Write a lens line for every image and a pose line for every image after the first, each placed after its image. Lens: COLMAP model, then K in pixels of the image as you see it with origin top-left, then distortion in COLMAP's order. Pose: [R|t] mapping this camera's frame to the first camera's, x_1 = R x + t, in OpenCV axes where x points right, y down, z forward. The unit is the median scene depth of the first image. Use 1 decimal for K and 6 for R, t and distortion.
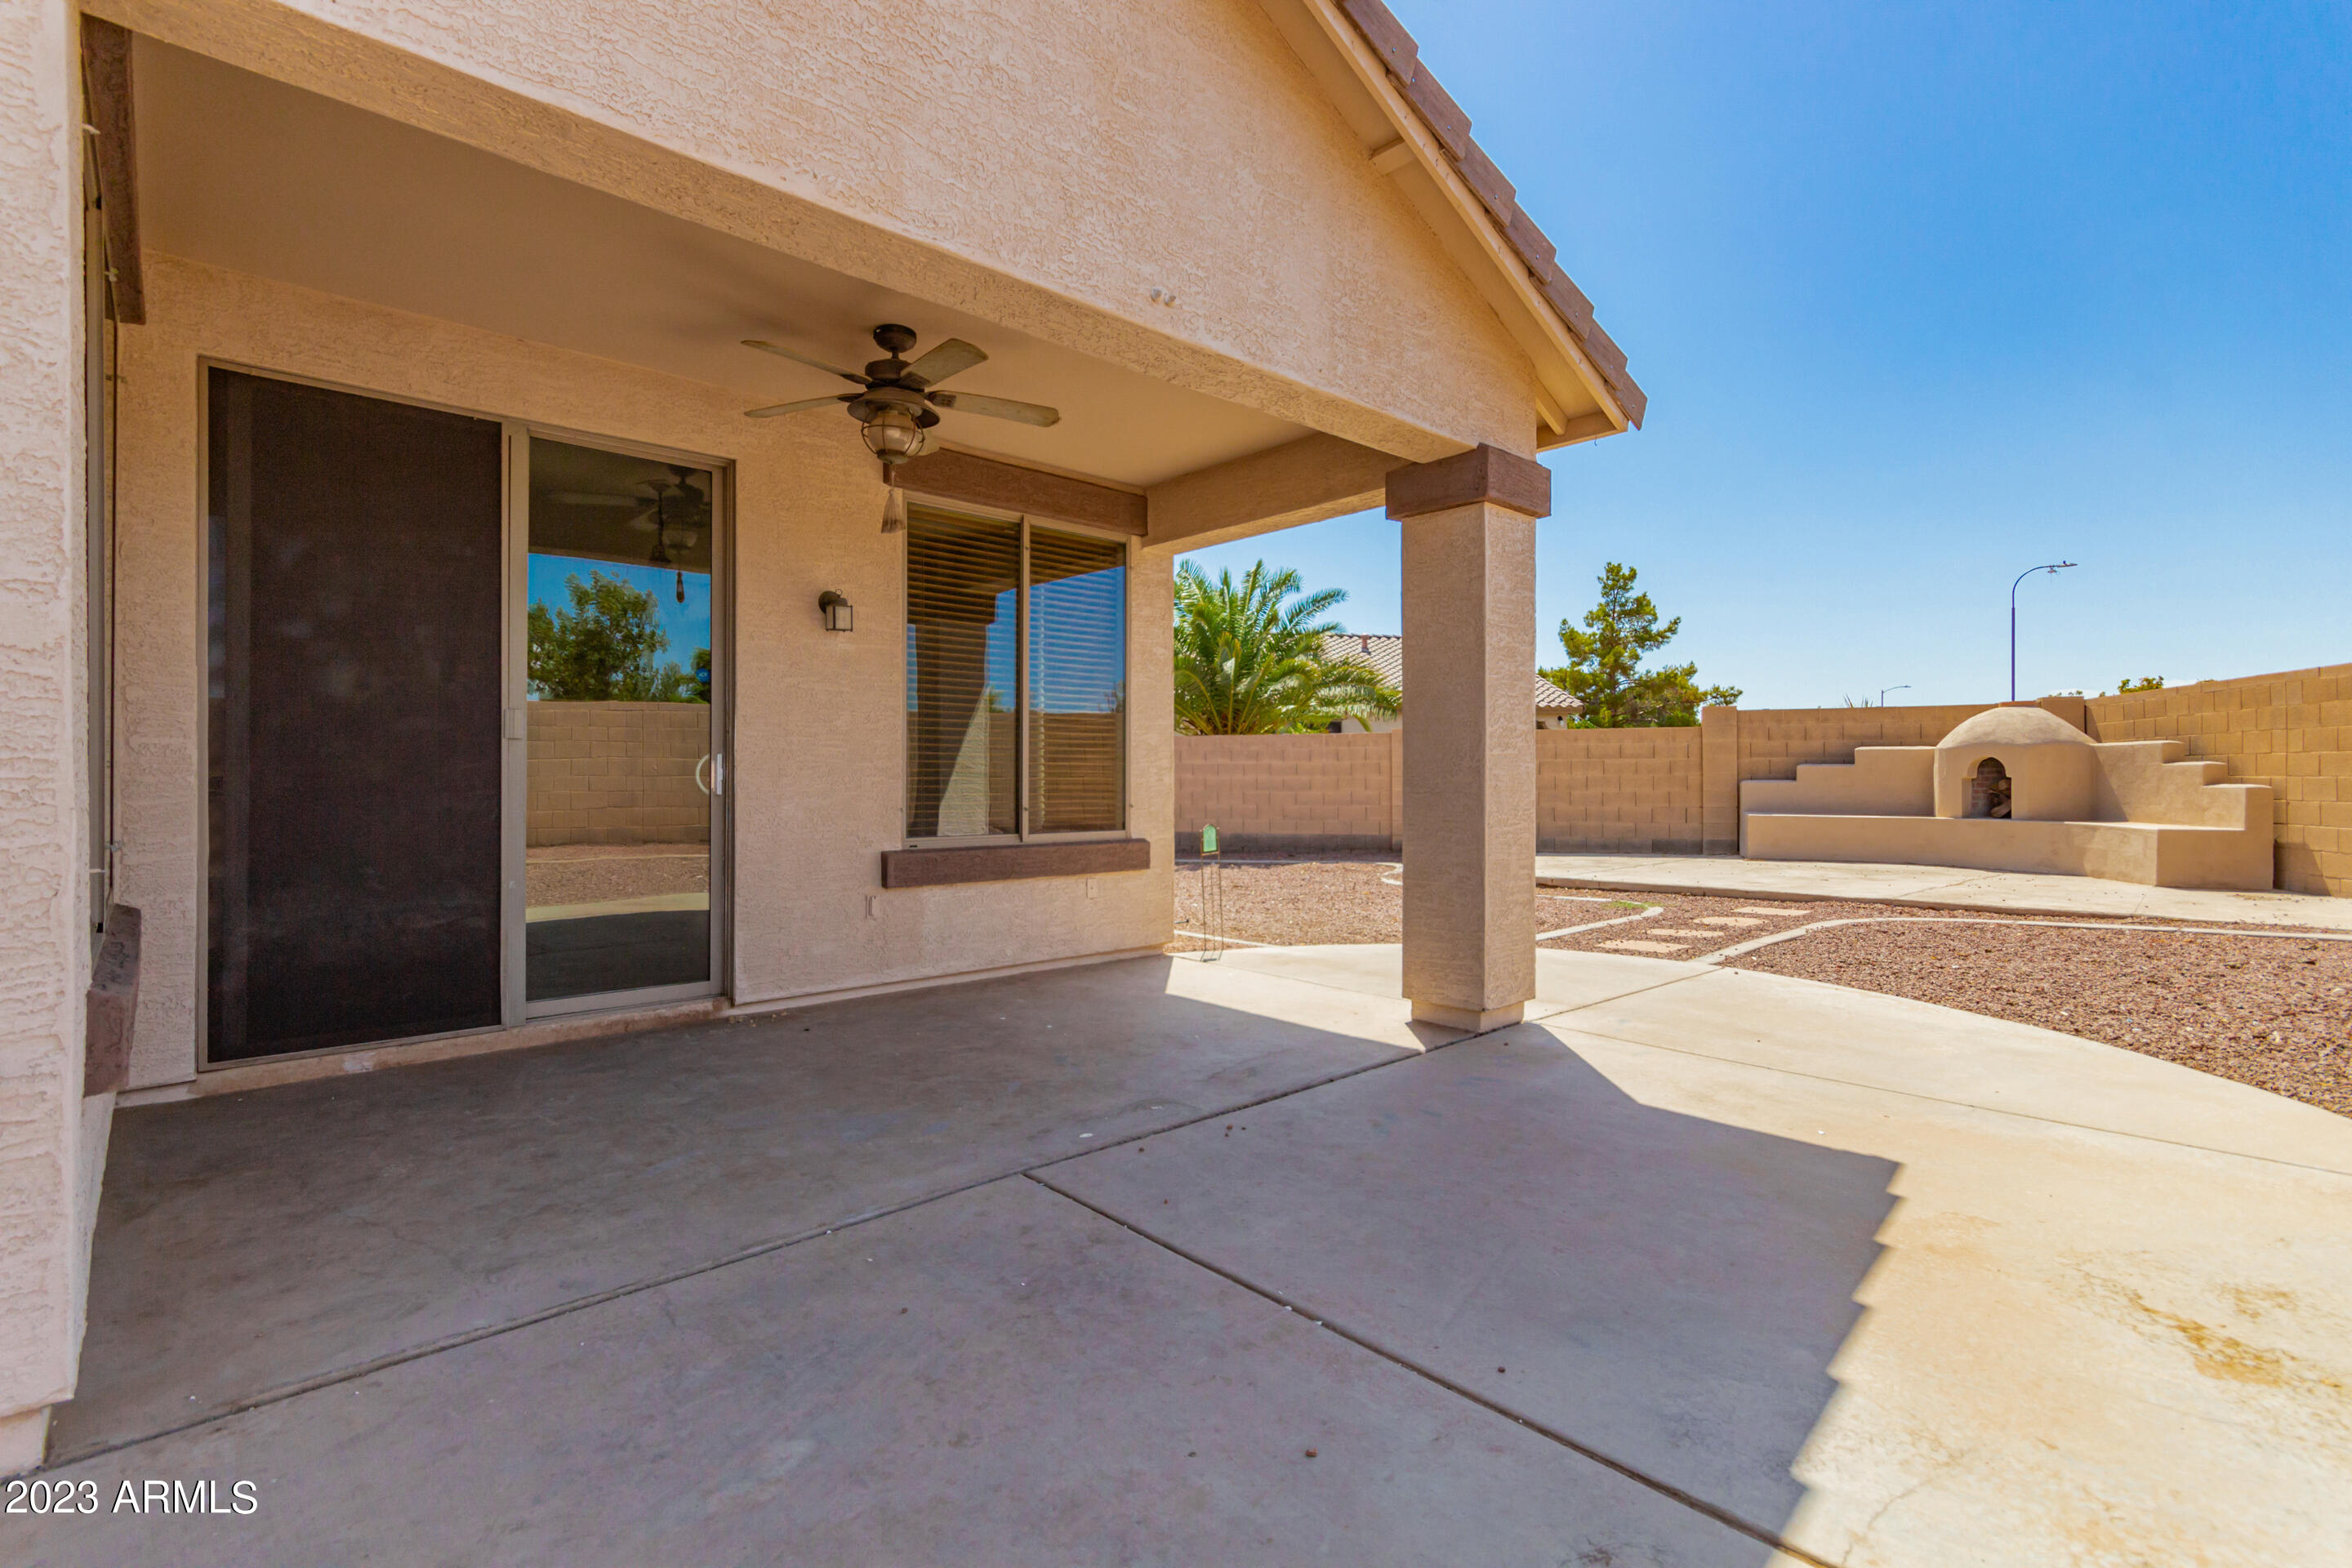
lens RADIAL K [[1101.6, 0, 1175.7], [0, 1101.6, 775.8], [0, 0, 1]] dist [0.002751, 0.000400]
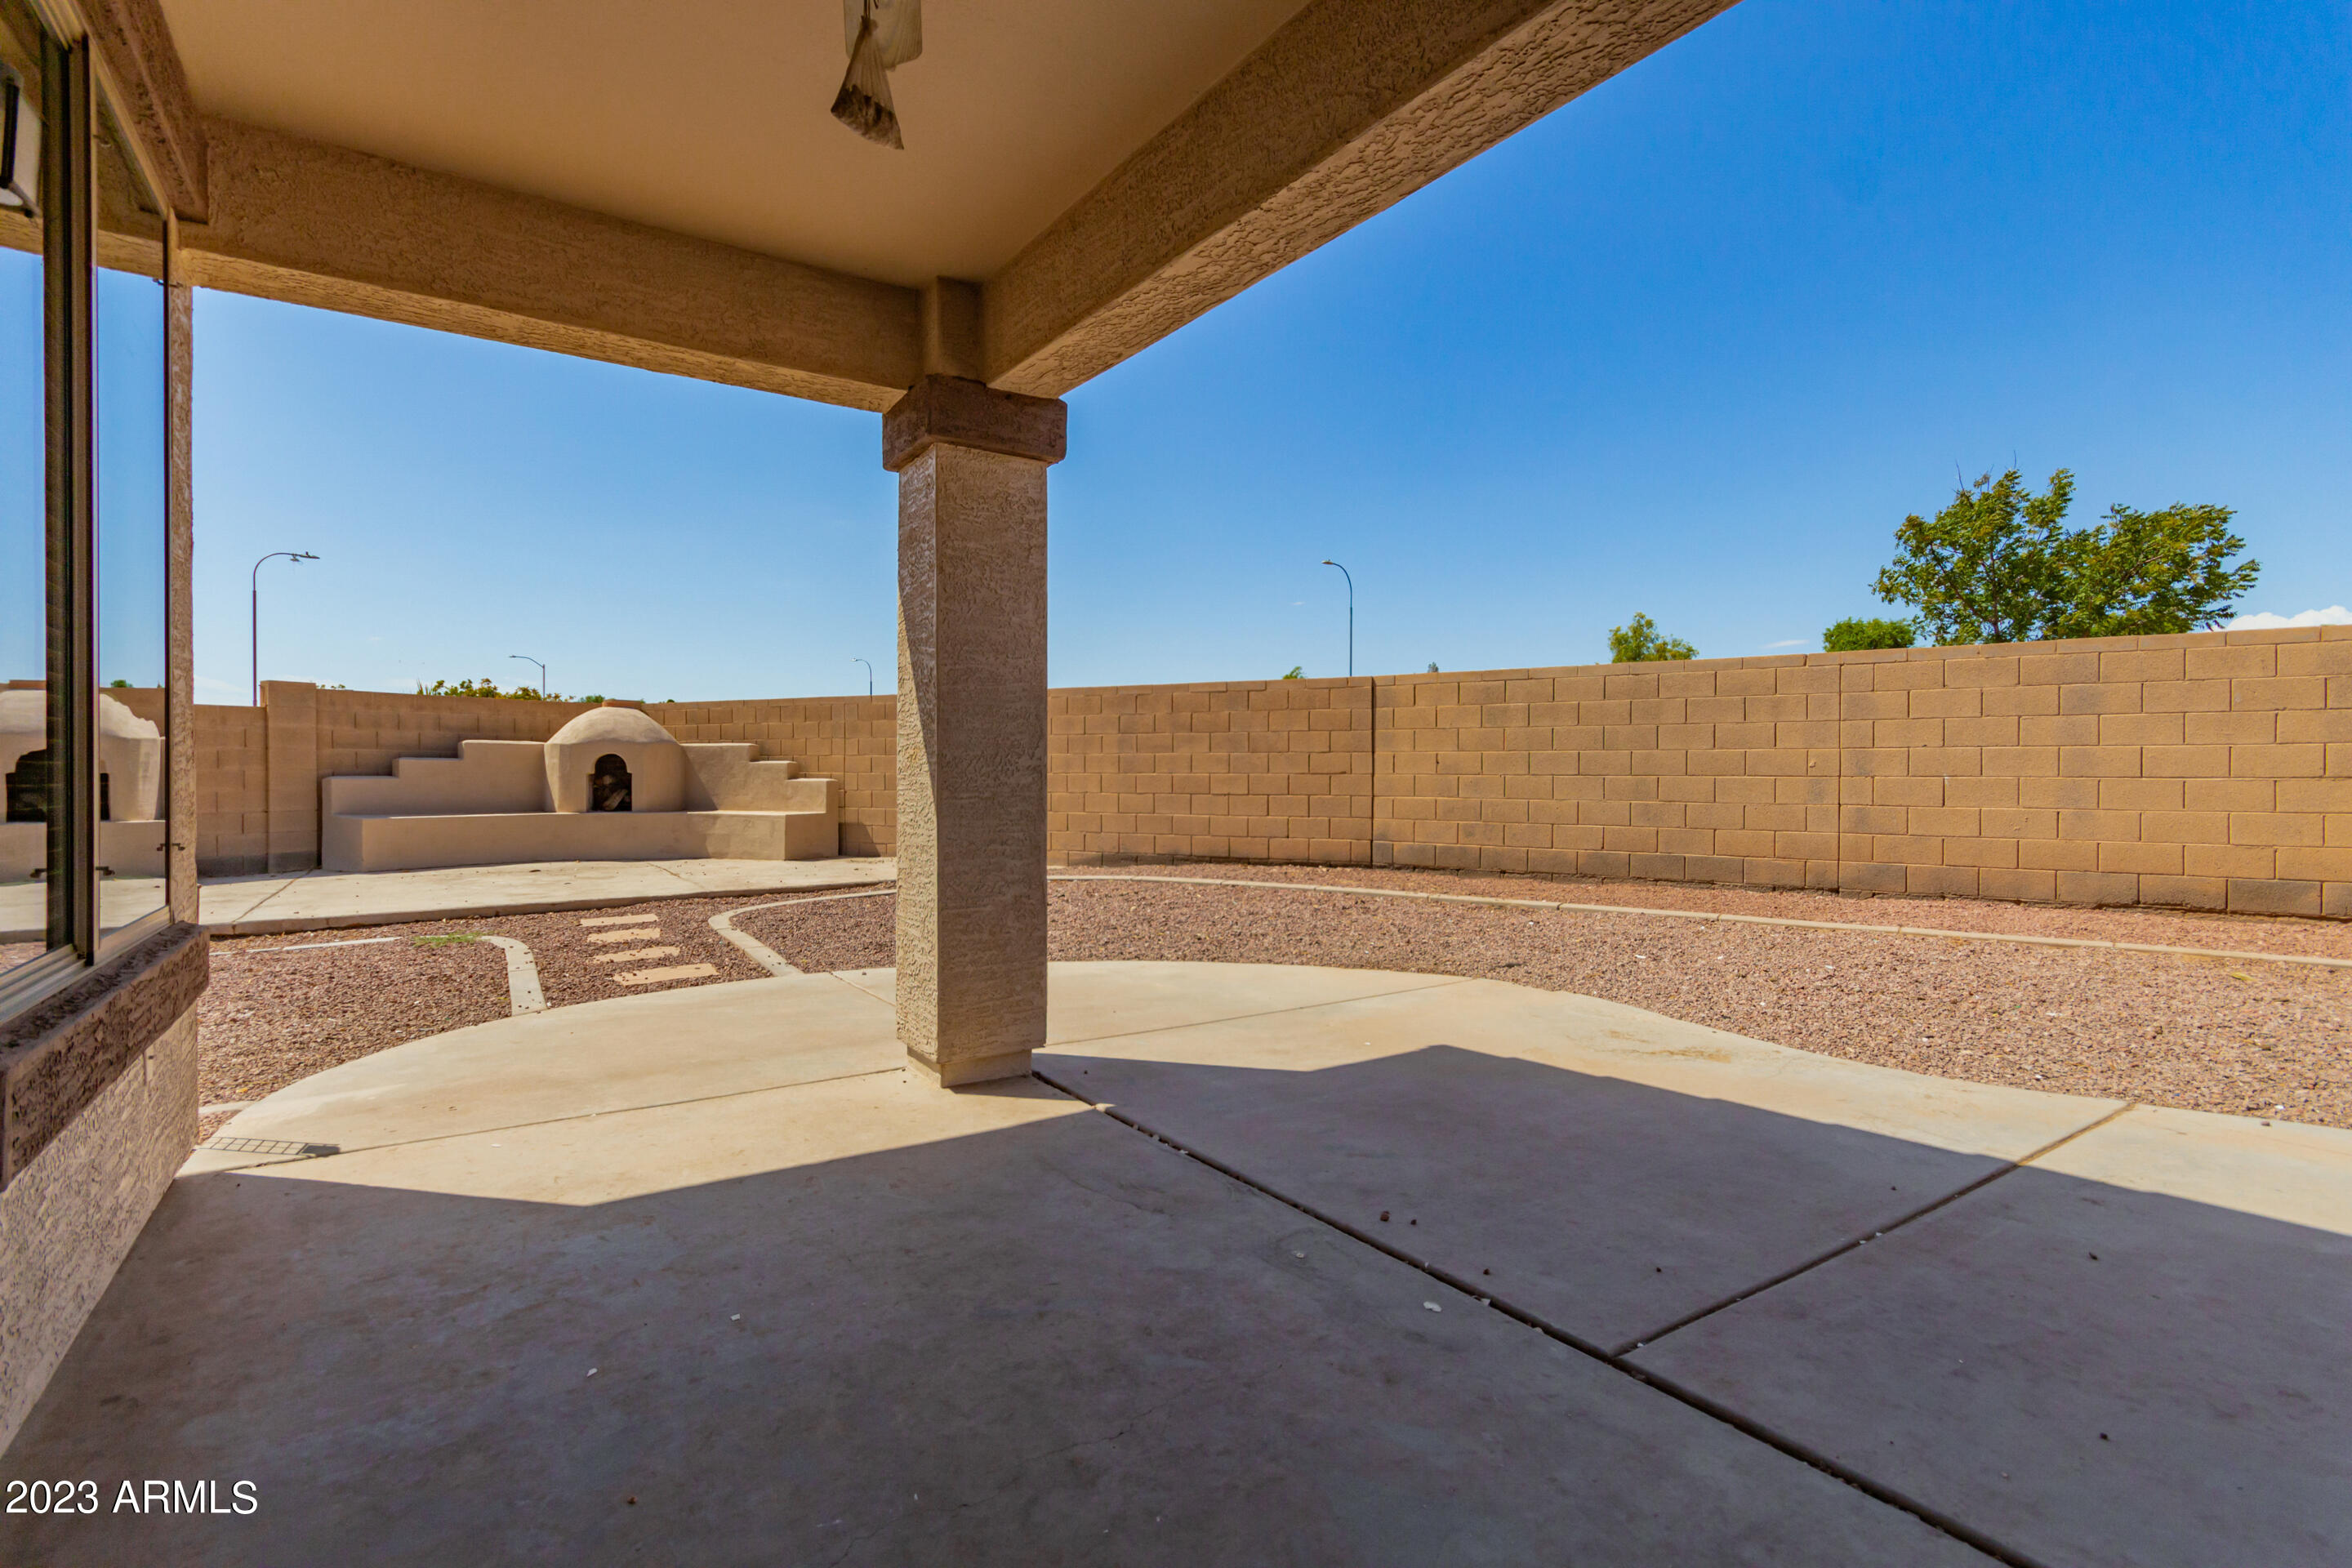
lens RADIAL K [[1101.6, 0, 1175.7], [0, 1101.6, 775.8], [0, 0, 1]] dist [0.002751, 0.000400]
pose [[0.134854, -0.003282, 0.990860, -0.286034], [-0.003333, 0.999987, 0.003766, -0.001983], [-0.990860, -0.003810, 0.134842, 0.391388]]
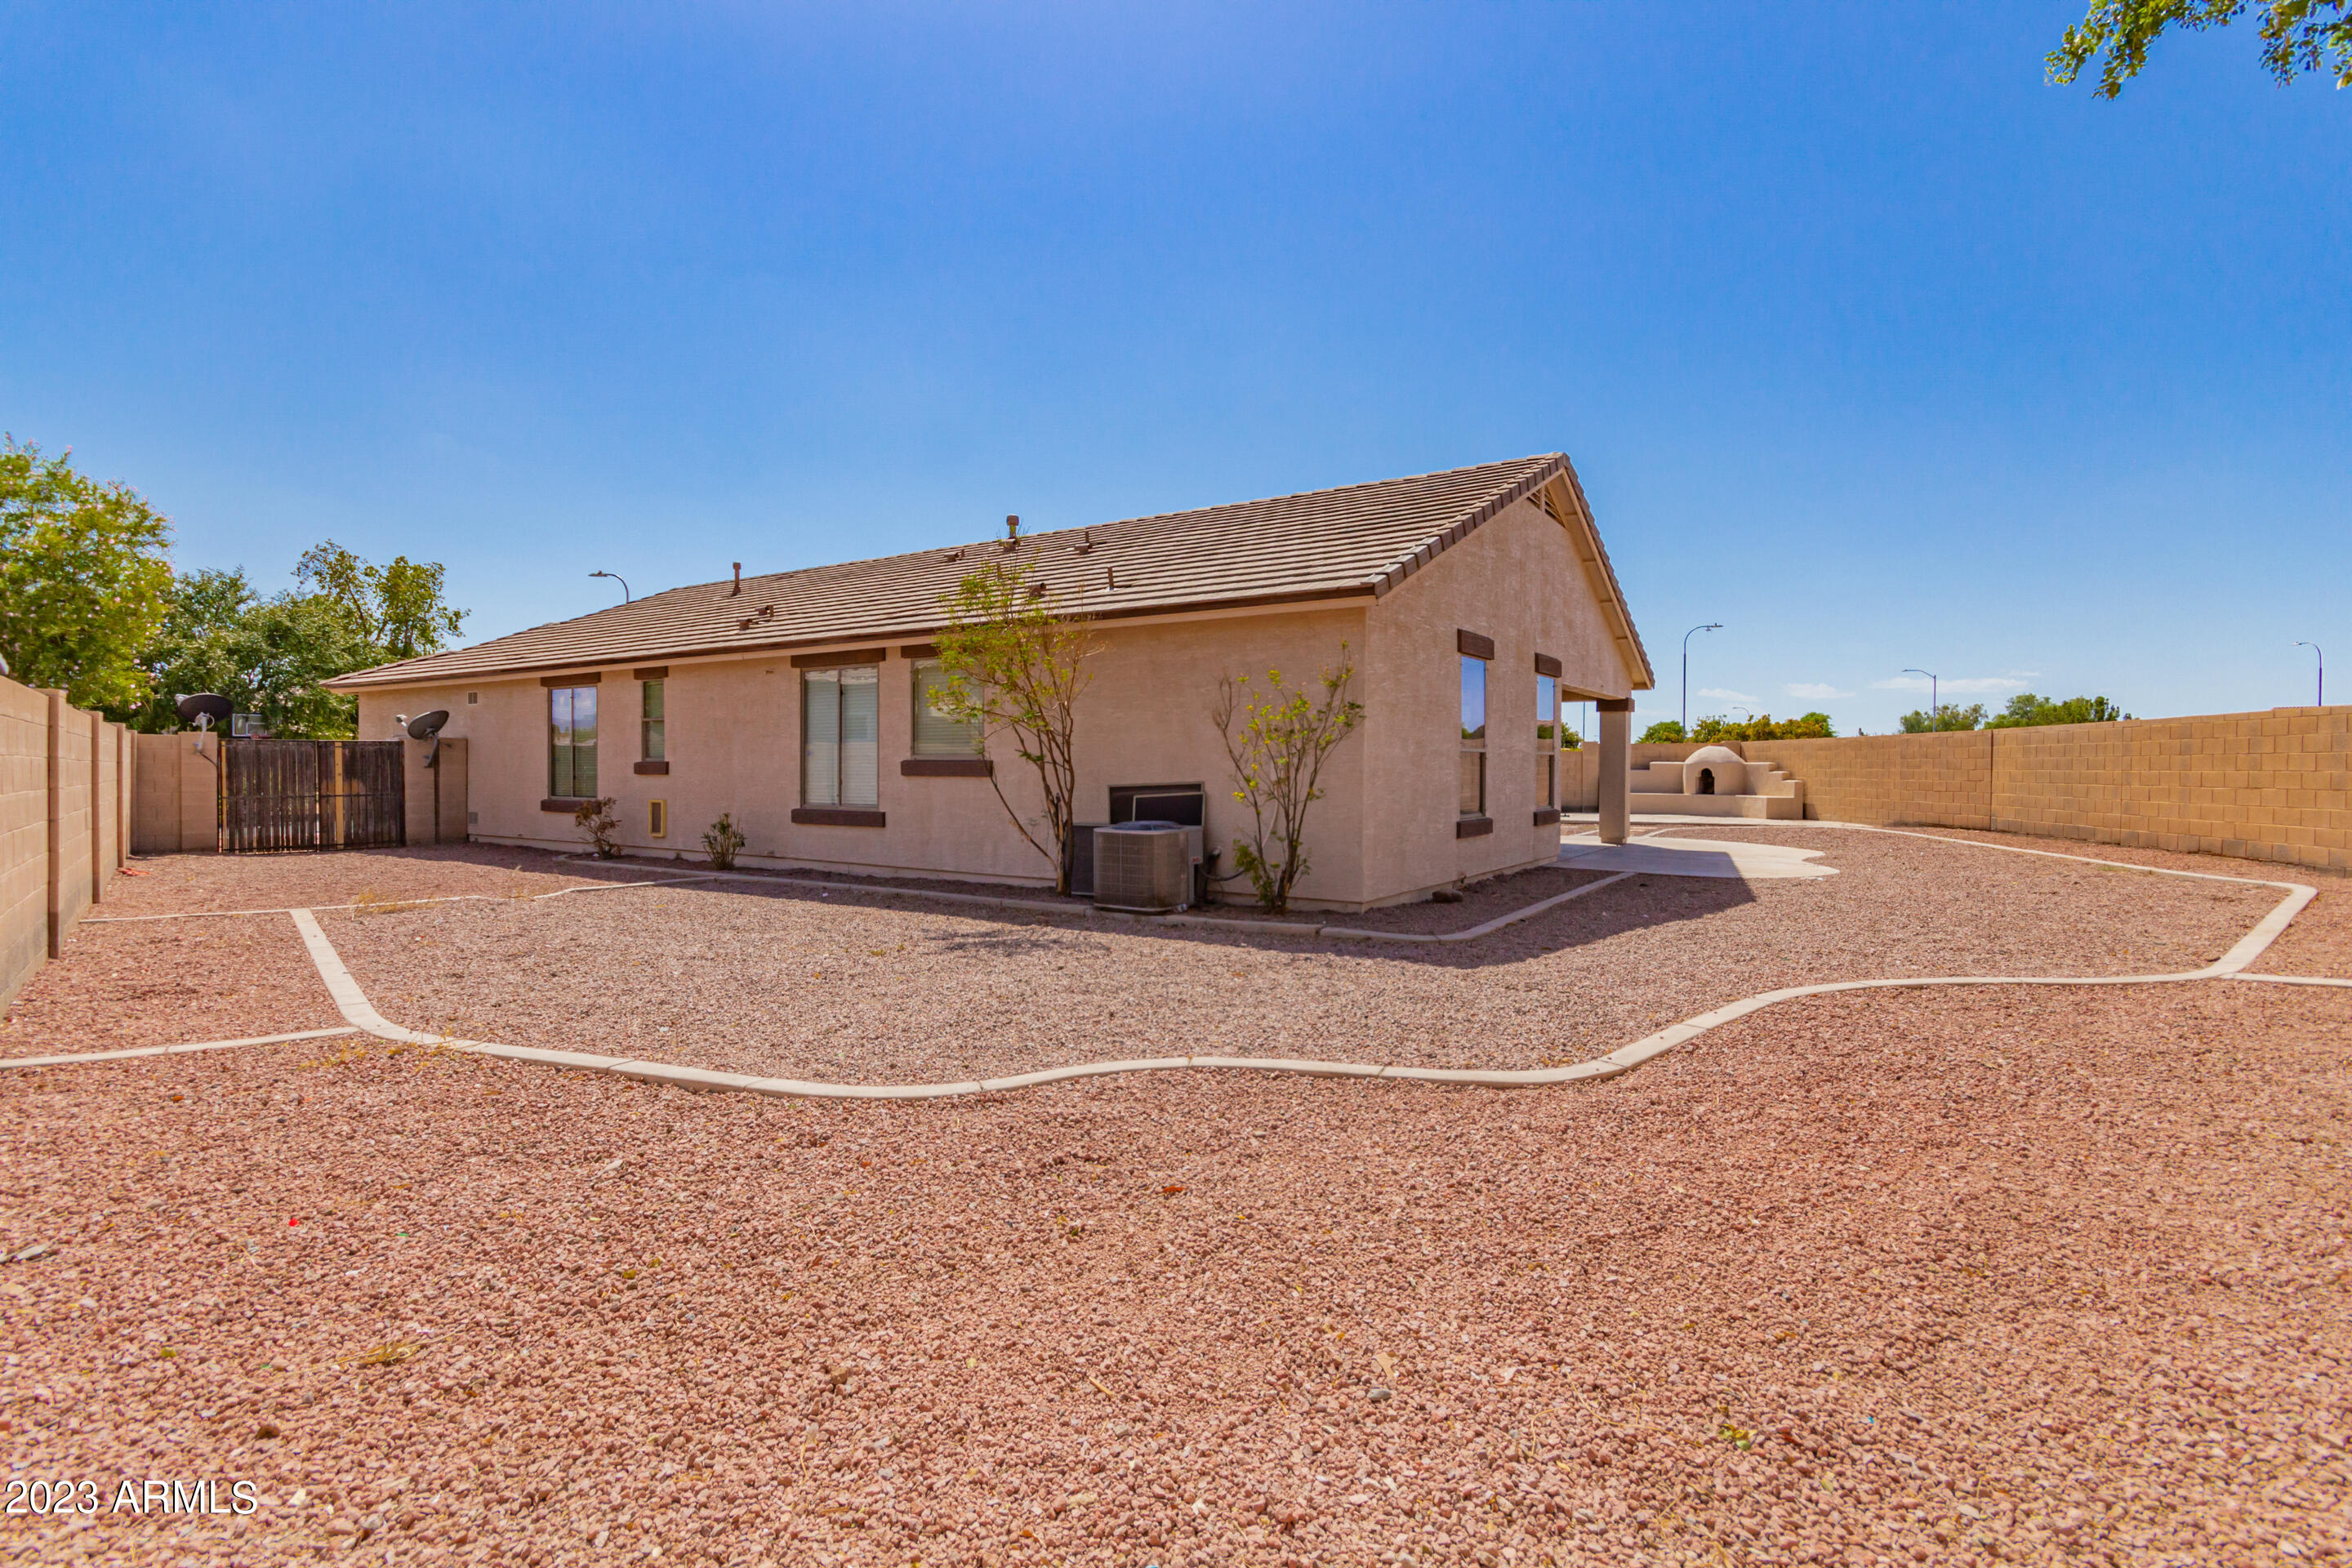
lens RADIAL K [[1101.6, 0, 1175.7], [0, 1101.6, 775.8], [0, 0, 1]] dist [0.002751, 0.000400]
pose [[0.972489, 0.006549, 0.232857, -1.086218], [-0.009083, 0.999911, 0.009810, -0.015857], [-0.232772, -0.011655, 0.972462, -1.218631]]
